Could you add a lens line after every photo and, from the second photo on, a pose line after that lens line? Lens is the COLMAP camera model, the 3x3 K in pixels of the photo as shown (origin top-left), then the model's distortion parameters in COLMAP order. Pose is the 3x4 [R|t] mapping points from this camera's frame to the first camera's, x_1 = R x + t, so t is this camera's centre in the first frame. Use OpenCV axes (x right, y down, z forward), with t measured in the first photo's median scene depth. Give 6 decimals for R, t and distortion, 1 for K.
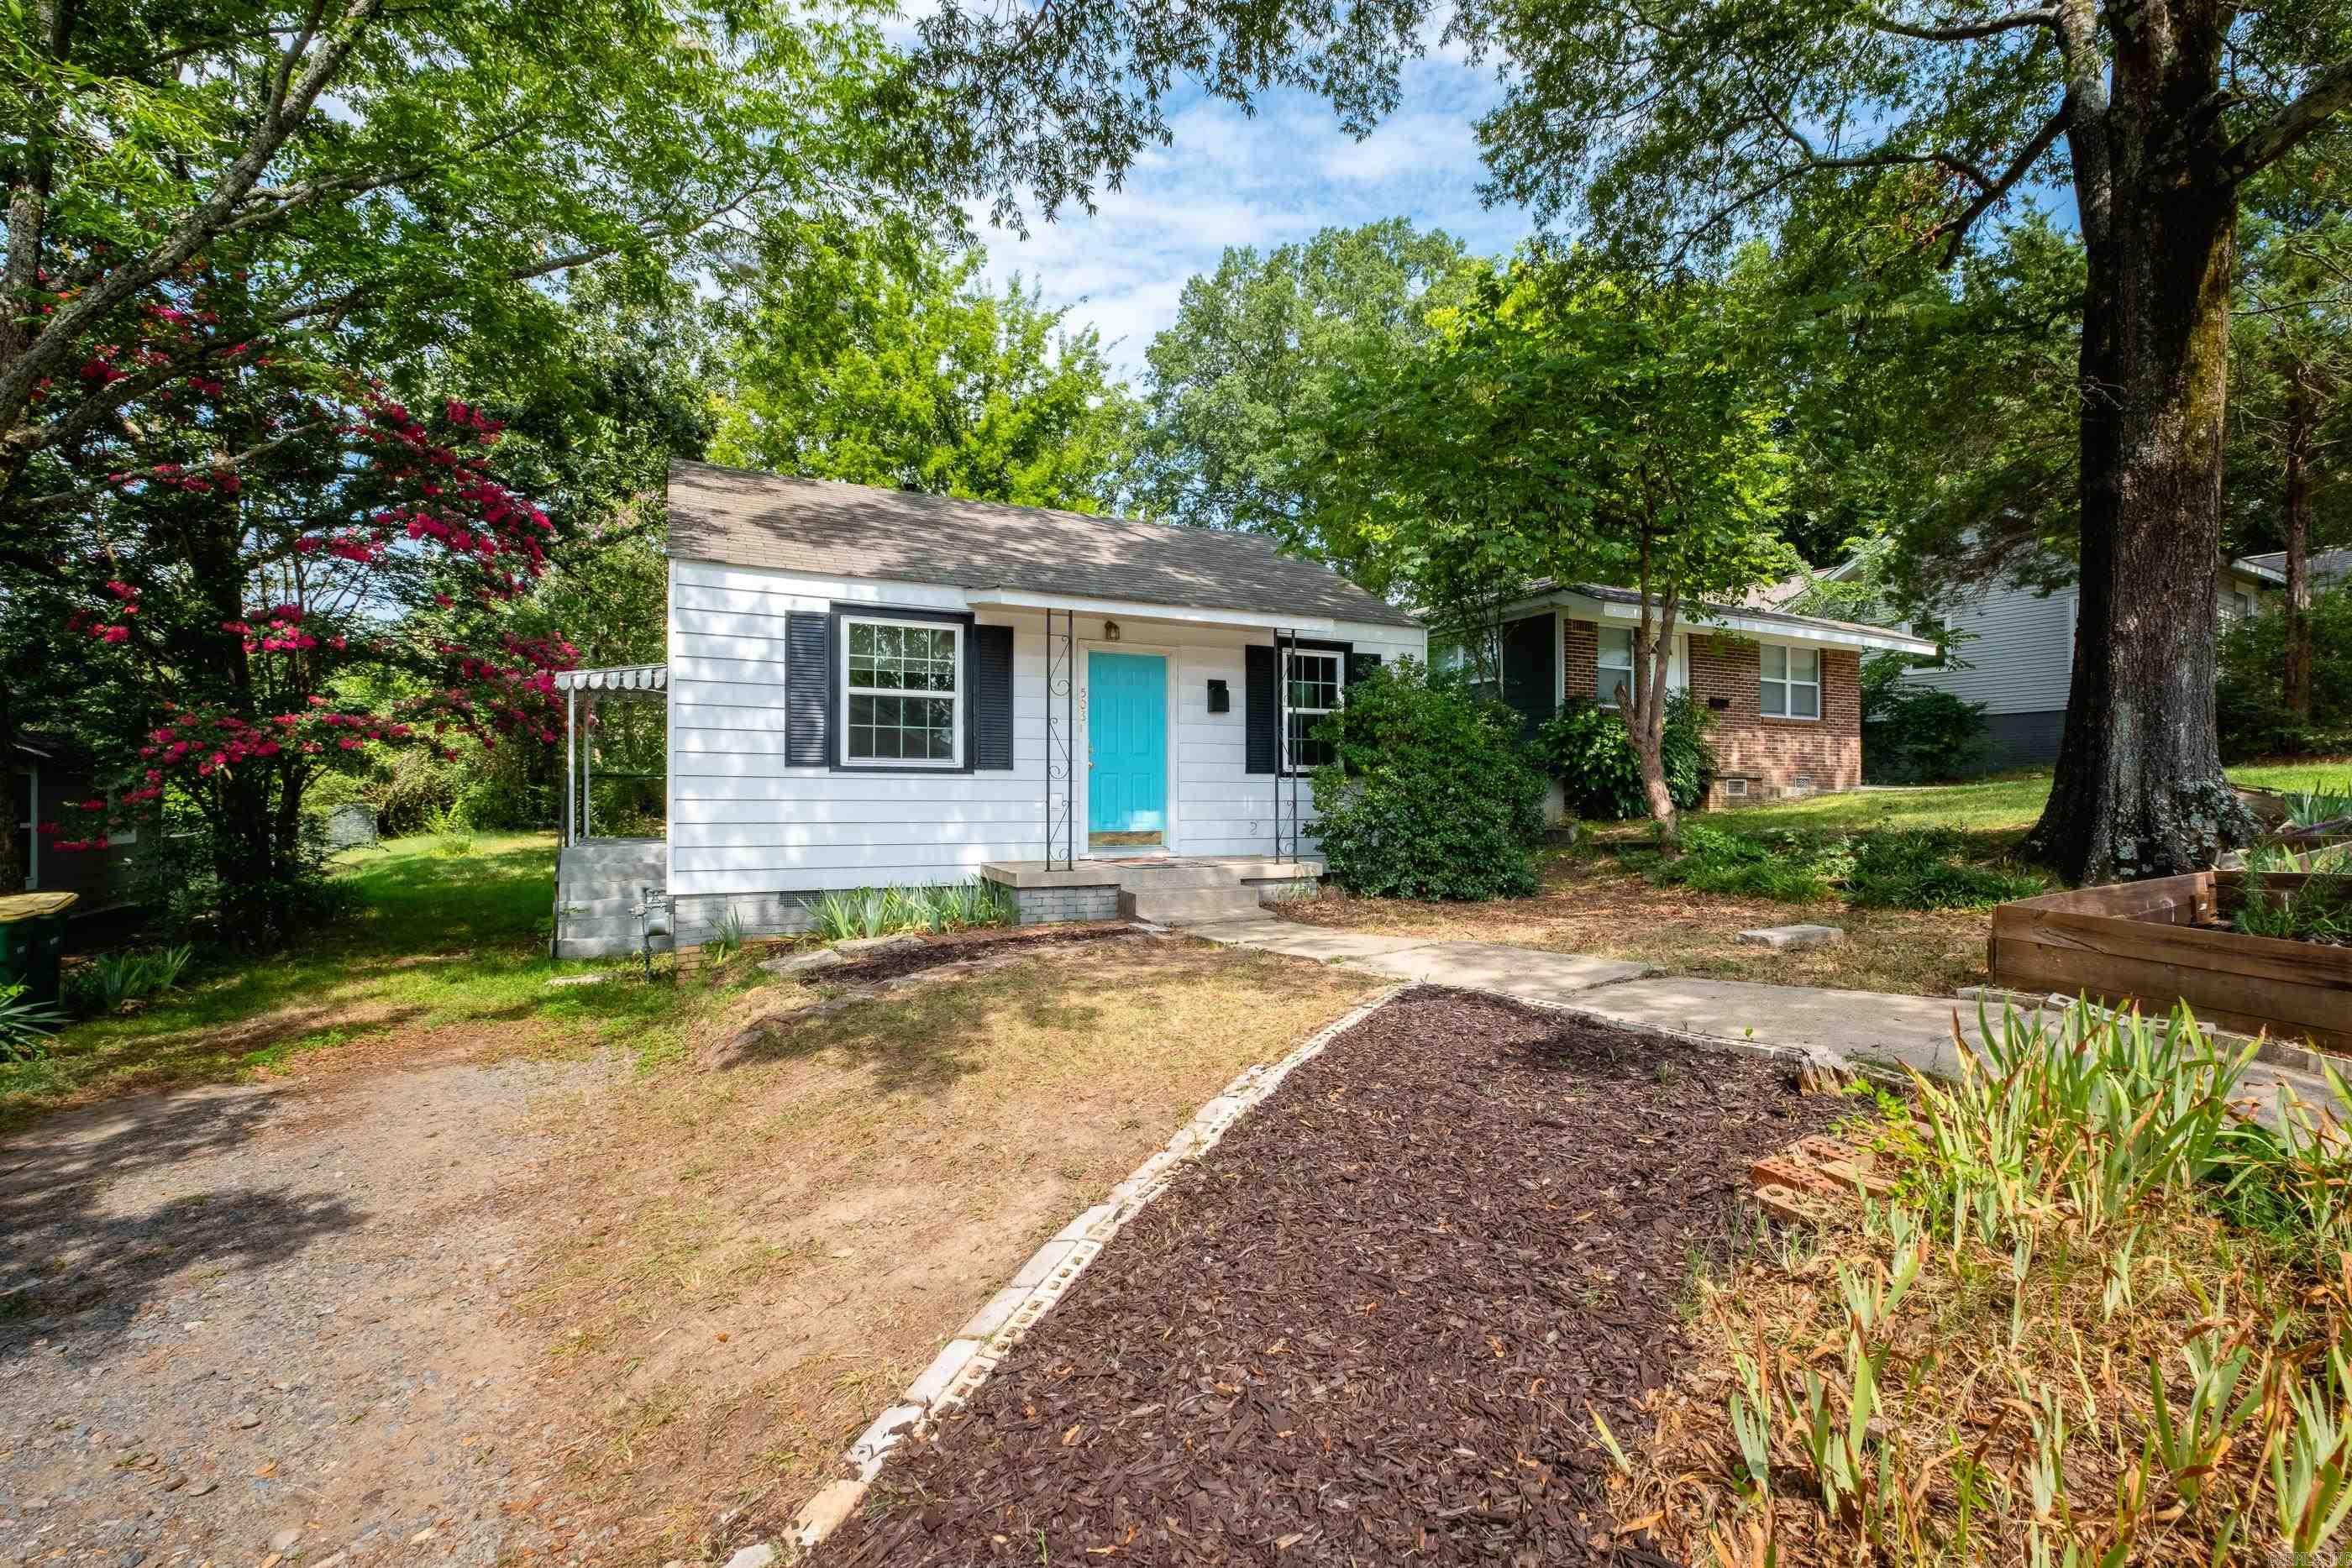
lens RADIAL K [[1065.3, 0, 1173.9], [0, 1065.3, 802.4], [0, 0, 1]] dist [-0.002992, -0.000323]
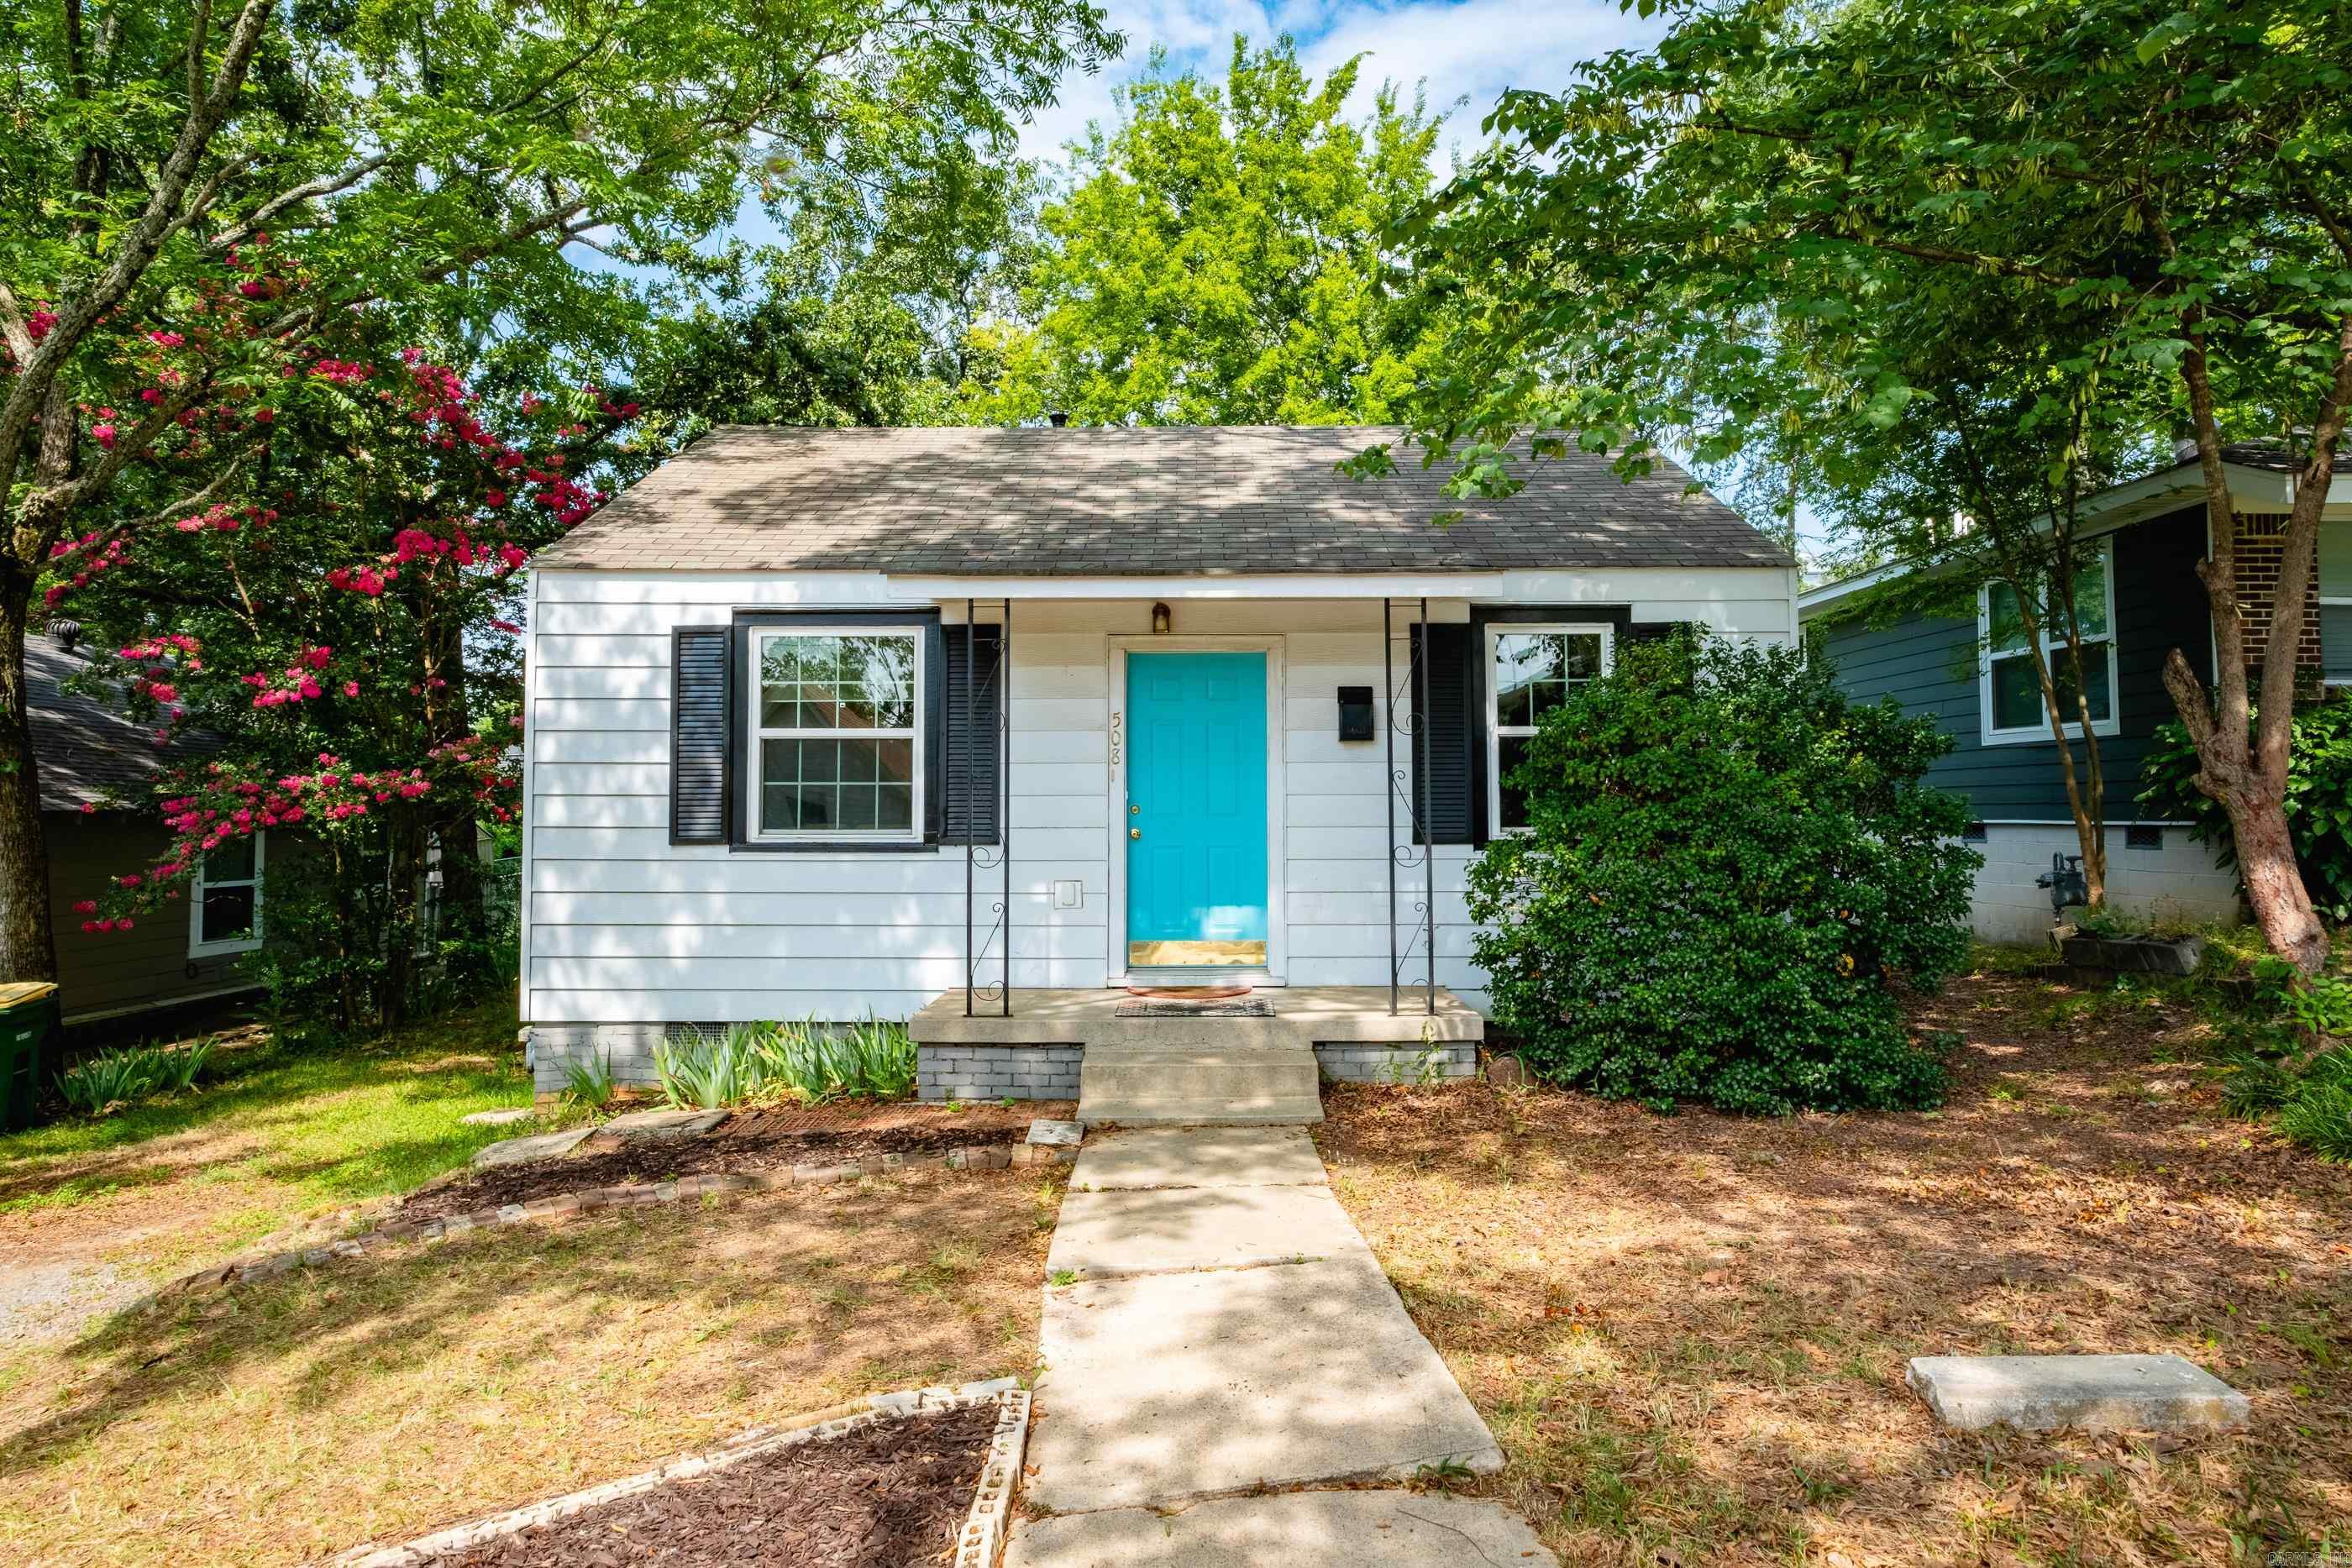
lens RADIAL K [[1441.0, 0, 1180.4], [0, 1441.0, 746.7], [0, 0, 1]] dist [0.000704, 0.001275]
pose [[0.900814, -0.024524, -0.433512, 0.334267], [0.004044, 0.998834, -0.048101, -0.048115], [0.434186, 0.041577, 0.899863, 0.263125]]
